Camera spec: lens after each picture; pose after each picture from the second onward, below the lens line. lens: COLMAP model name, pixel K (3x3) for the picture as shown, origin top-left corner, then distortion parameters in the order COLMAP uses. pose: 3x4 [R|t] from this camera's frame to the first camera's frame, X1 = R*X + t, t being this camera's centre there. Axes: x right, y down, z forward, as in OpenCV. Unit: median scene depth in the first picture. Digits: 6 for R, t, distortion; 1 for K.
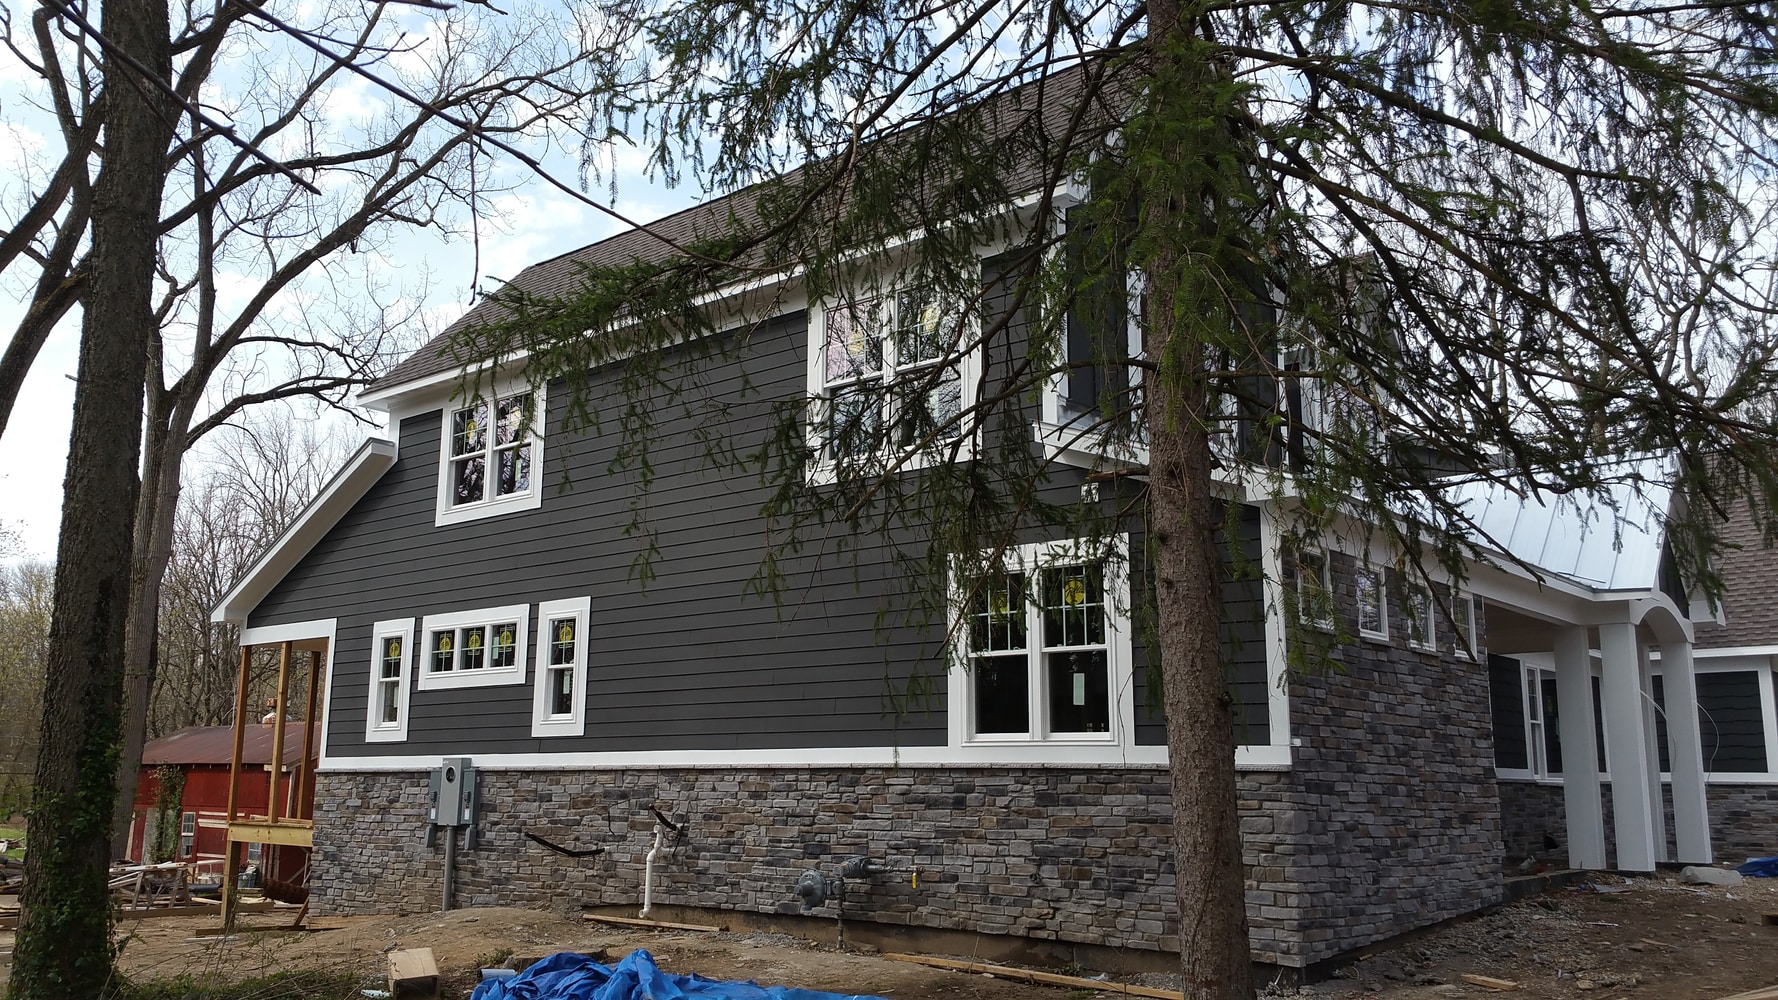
lens RADIAL K [[1434.7, 0, 889.0], [0, 1434.7, 500.0], [0, 0, 1]] dist [0.109834, -0.178482]
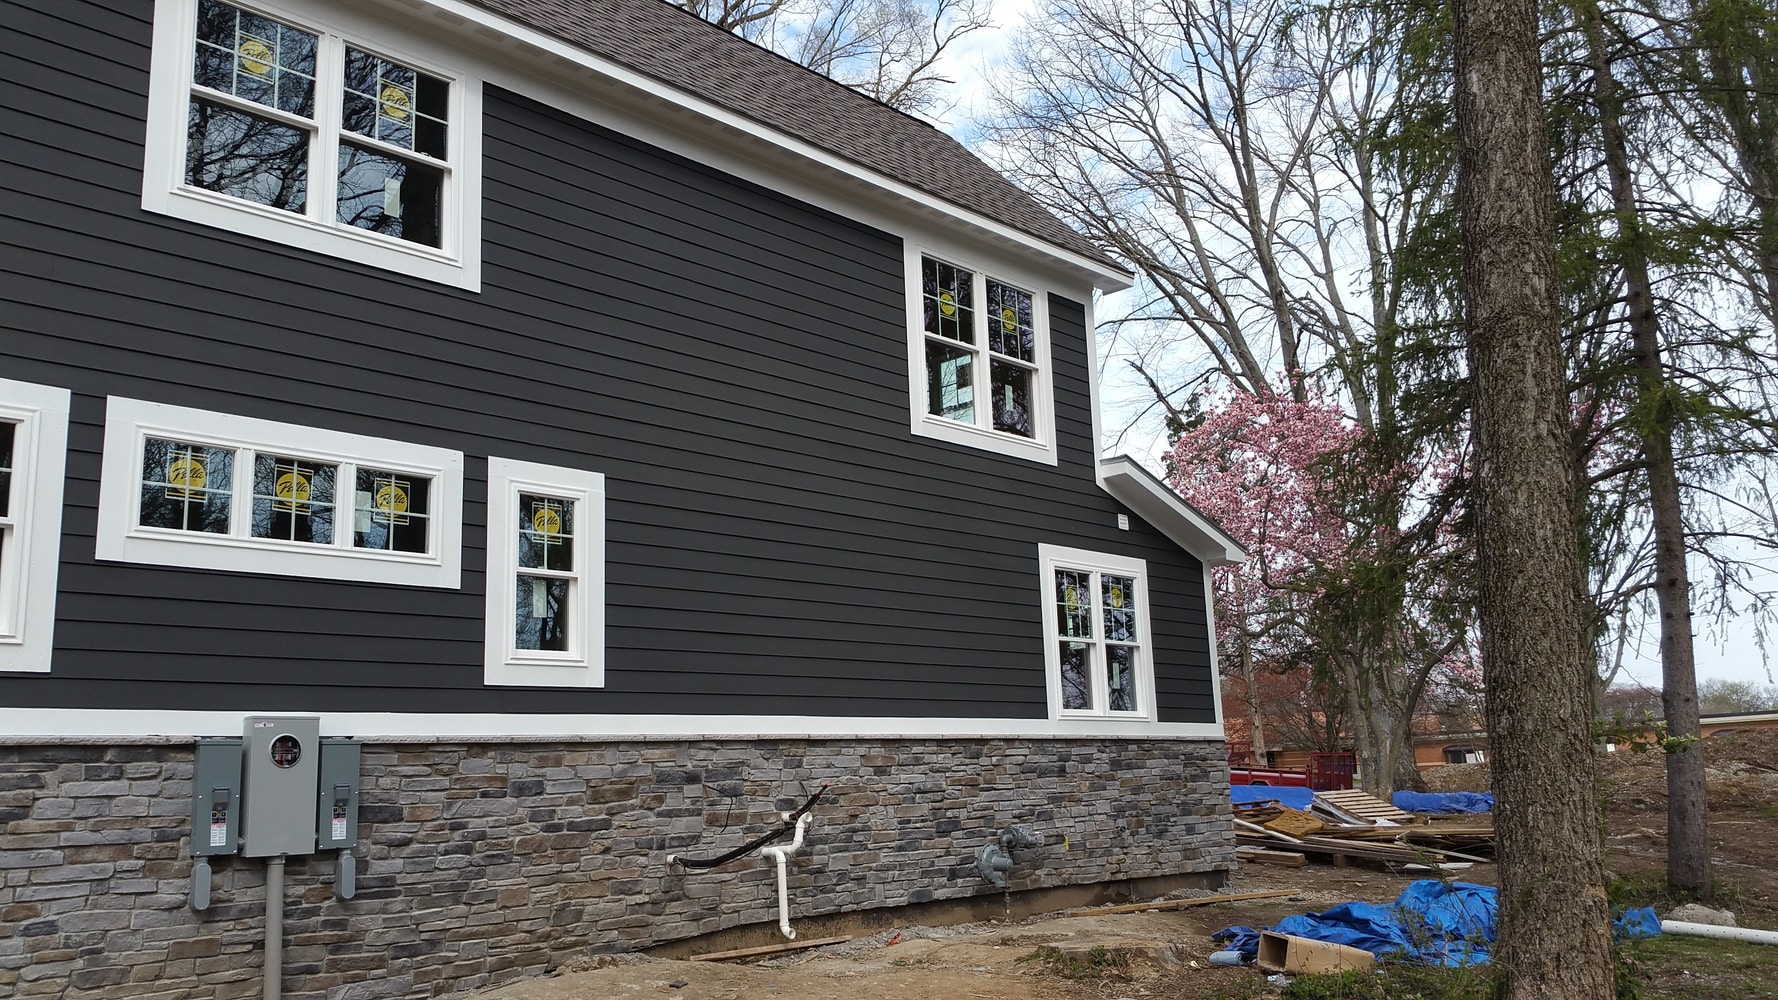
lens RADIAL K [[1434.7, 0, 889.0], [0, 1434.7, 500.0], [0, 0, 1]] dist [0.109834, -0.178482]
pose [[0.057538, 0.189905, 0.980115, -0.897041], [-0.152170, 0.971939, -0.179387, 0.188839], [-0.986678, -0.138822, 0.084821, 0.886916]]
